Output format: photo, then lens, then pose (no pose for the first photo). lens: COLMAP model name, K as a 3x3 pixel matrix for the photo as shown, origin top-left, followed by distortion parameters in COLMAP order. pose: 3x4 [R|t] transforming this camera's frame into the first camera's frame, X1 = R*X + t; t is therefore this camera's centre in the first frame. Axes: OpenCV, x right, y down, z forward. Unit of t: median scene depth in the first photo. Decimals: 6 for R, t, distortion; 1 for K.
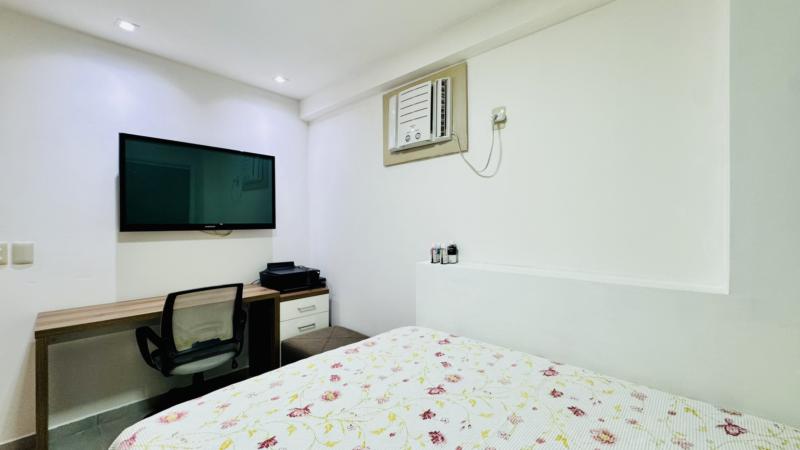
lens RADIAL K [[324.1, 0, 399.1], [0, 324.1, 222.5], [0, 0, 1]] dist [-0.002935, -0.000137]
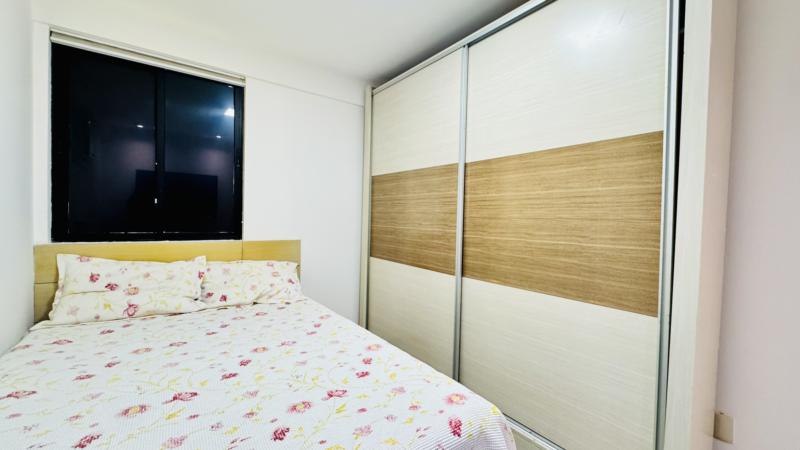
lens RADIAL K [[324.1, 0, 399.1], [0, 324.1, 222.5], [0, 0, 1]] dist [-0.002935, -0.000137]
pose [[-0.981817, -0.026942, 0.187911, -0.677181], [-0.025298, 0.999618, 0.011141, 0.034513], [-0.188139, 0.006184, -0.982123, 1.964971]]
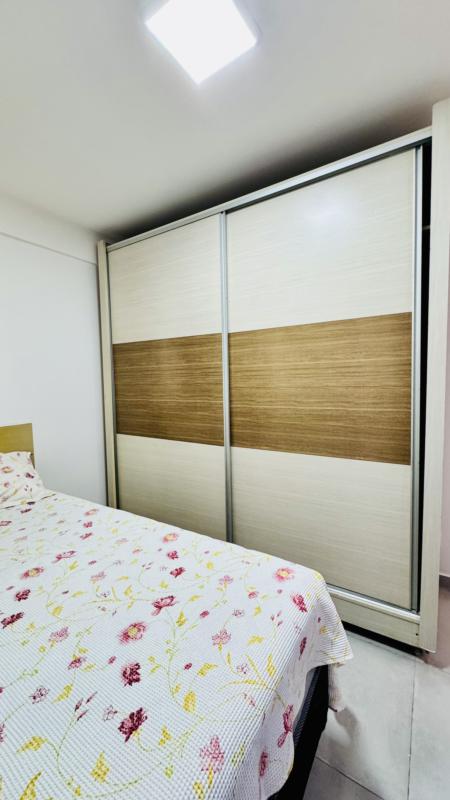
lens RADIAL K [[324.1, 0, 224.3], [0, 324.1, 397.3], [0, 0, 1]] dist [-0.002935, -0.000137]
pose [[-0.983796, 0.033843, -0.176068, -0.334025], [0.024186, 0.998098, 0.056711, -0.034490], [0.177652, 0.051533, -0.982743, 1.899176]]
